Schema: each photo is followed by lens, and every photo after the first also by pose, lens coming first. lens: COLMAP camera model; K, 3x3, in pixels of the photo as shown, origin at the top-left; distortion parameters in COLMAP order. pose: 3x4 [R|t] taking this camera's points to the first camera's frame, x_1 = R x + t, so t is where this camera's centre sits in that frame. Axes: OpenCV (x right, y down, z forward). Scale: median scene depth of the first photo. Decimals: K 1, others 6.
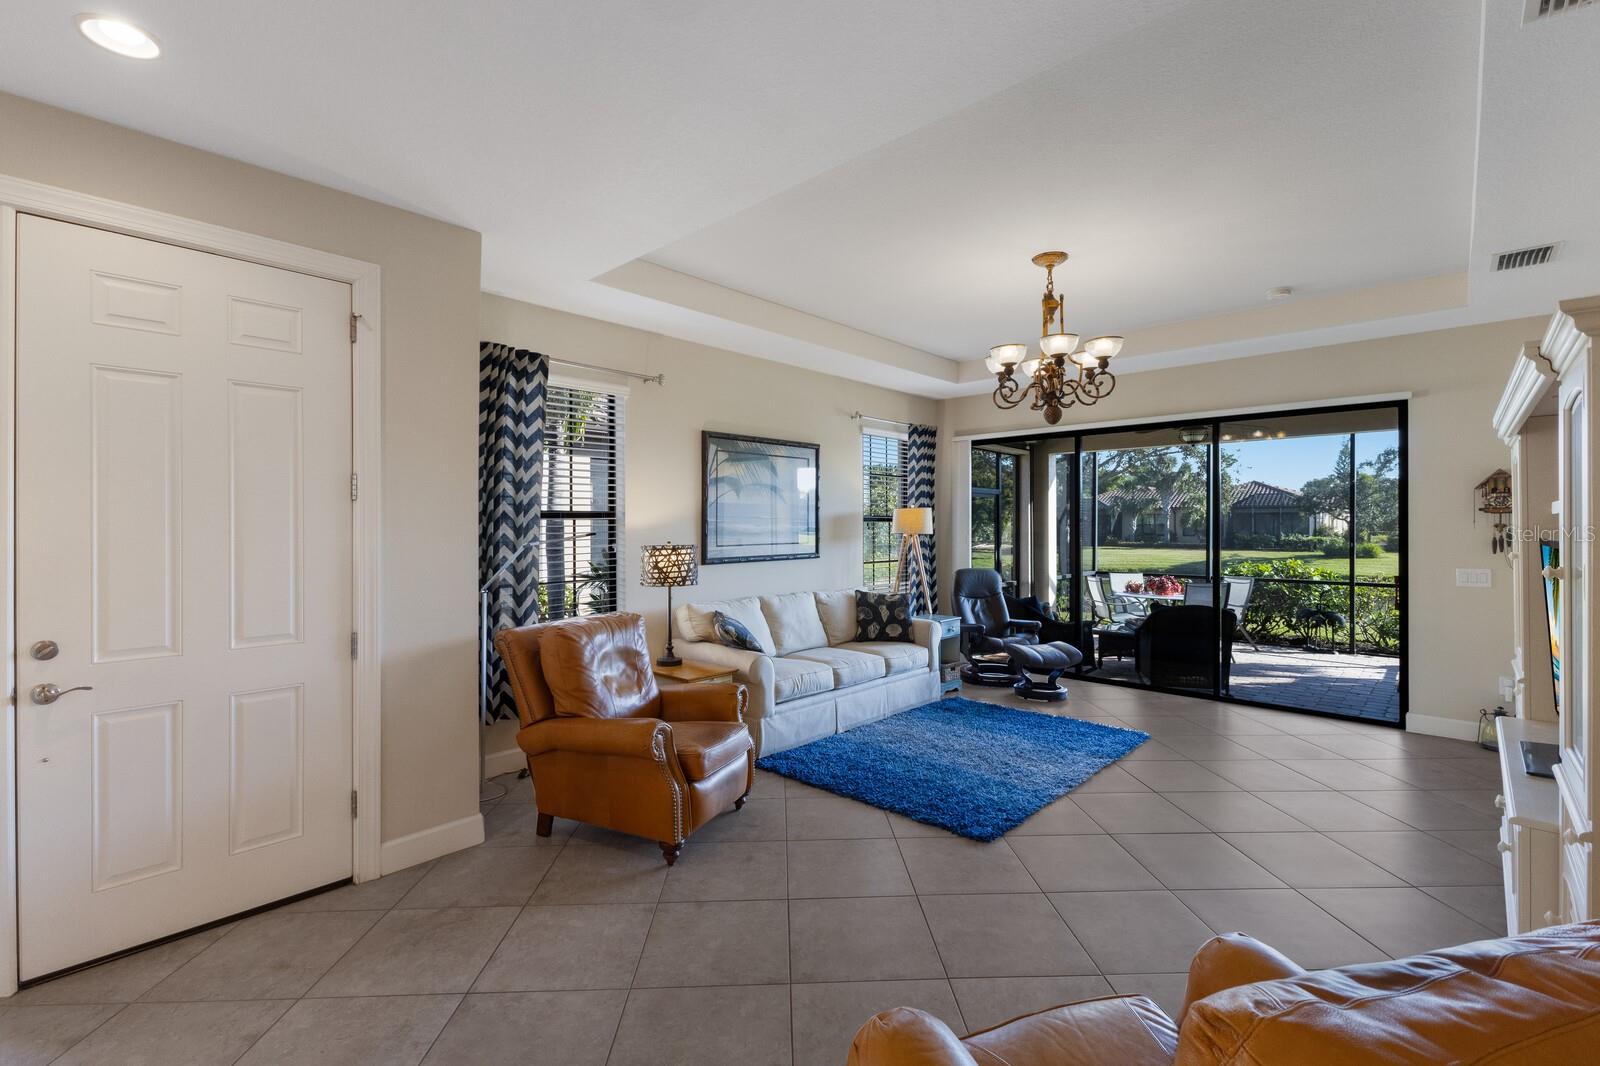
lens RADIAL K [[701.6, 0, 796.3], [0, 701.6, 525.1], [0, 0, 1]] dist [-0.000445, 0.000691]
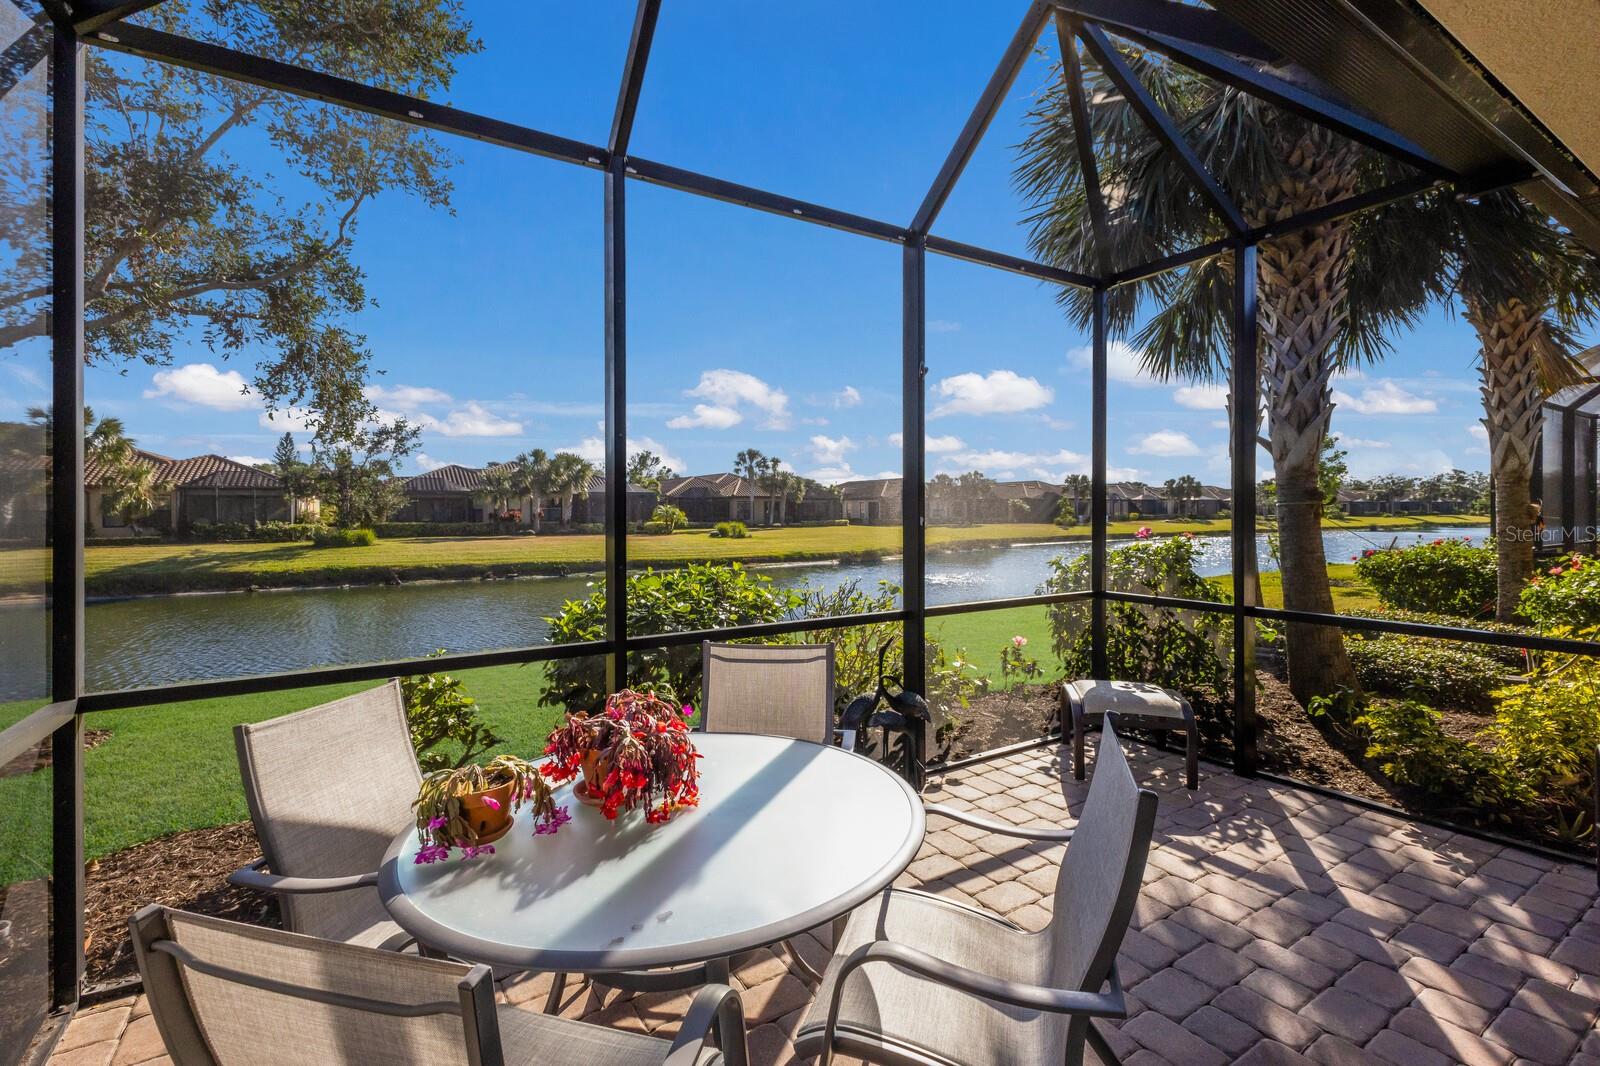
lens RADIAL K [[701.6, 0, 810.0], [0, 701.6, 520.8], [0, 0, 1]] dist [-0.000445, 0.000691]
pose [[0.254067, -0.014713, 0.967075, 0.539138], [0.005925, 0.999889, 0.013656, 0.033609], [-0.967169, 0.002261, 0.254126, 1.360196]]
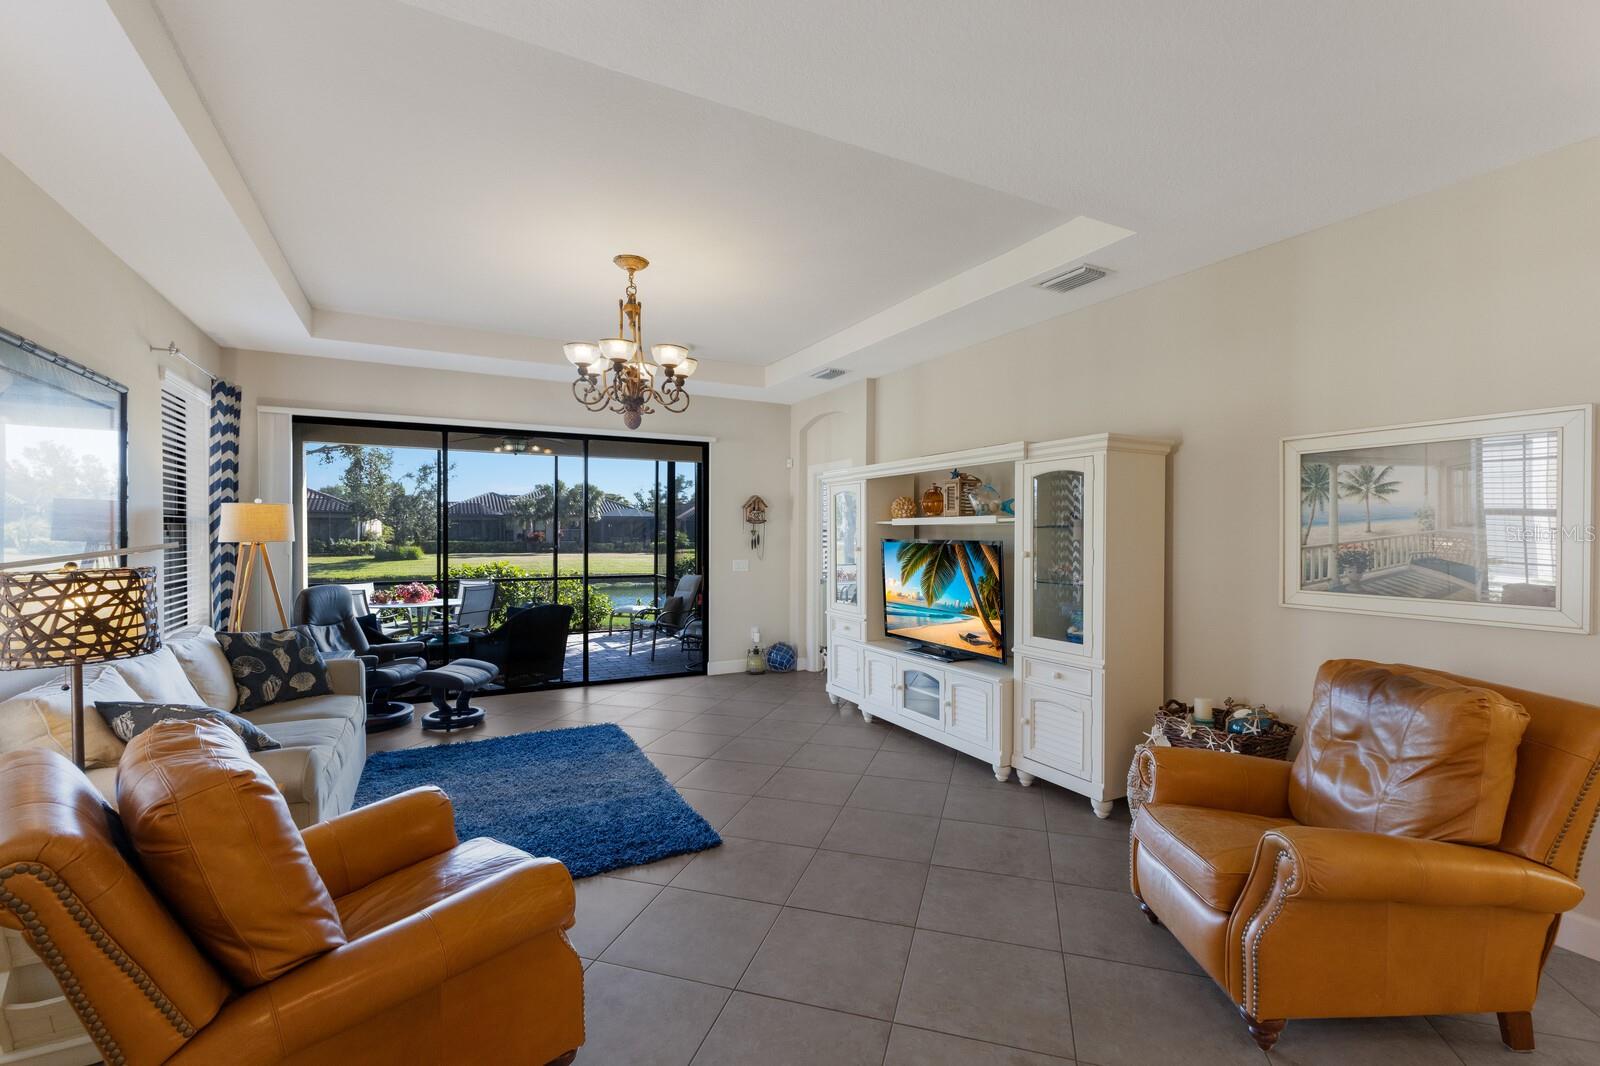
lens RADIAL K [[701.6, 0, 809.2], [0, 701.6, 537.1], [0, 0, 1]] dist [-0.000445, 0.000691]
pose [[0.318387, -0.005845, 0.947943, -0.308607], [-0.003222, 0.999969, 0.007248, 0.001375], [-0.947955, -0.005361, 0.318358, 0.271165]]
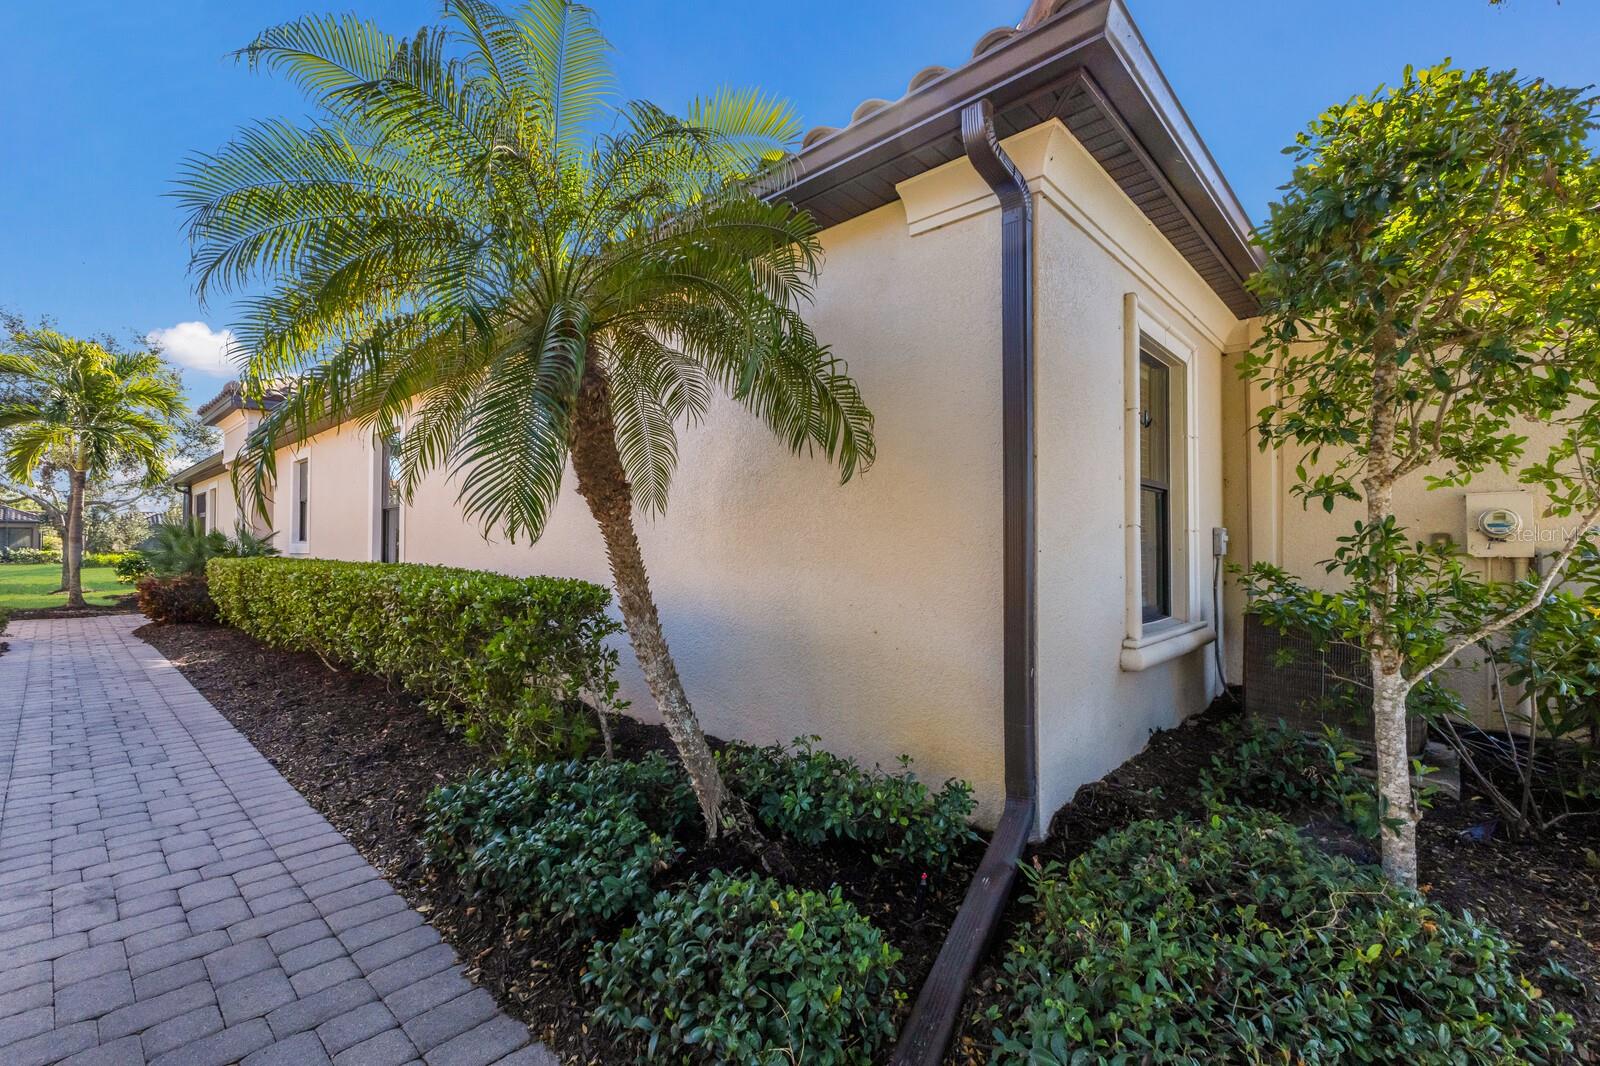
lens RADIAL K [[701.6, 0, 793.0], [0, 701.6, 529.6], [0, 0, 1]] dist [-0.000445, 0.000691]
pose [[0.002722, 0.025030, 0.999683, -2.506234], [-0.003184, 0.999682, -0.025021, 0.057023], [-0.999991, -0.003114, 0.002801, -1.074479]]
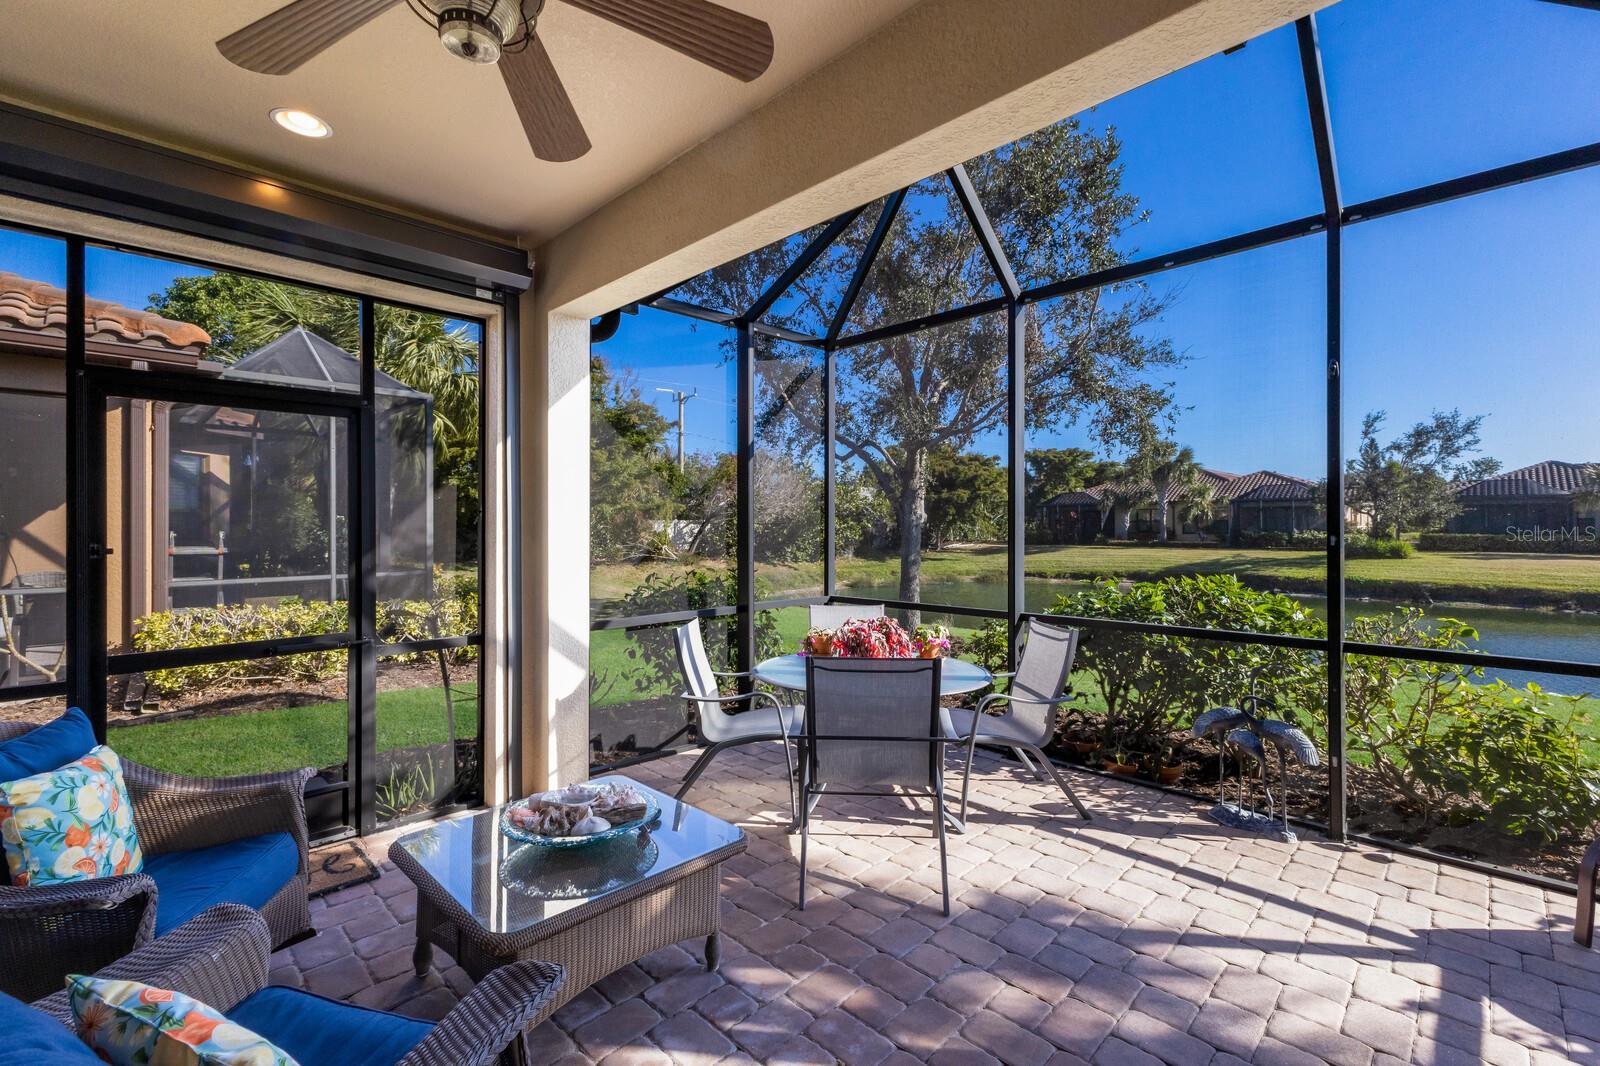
lens RADIAL K [[701.6, 0, 793.5], [0, 701.6, 526.8], [0, 0, 1]] dist [-0.000445, 0.000691]
pose [[0.999623, -0.003274, -0.027272, 0.741958], [0.003336, 0.999992, 0.002239, 0.028300], [0.027264, -0.002329, 0.999626, 0.895465]]
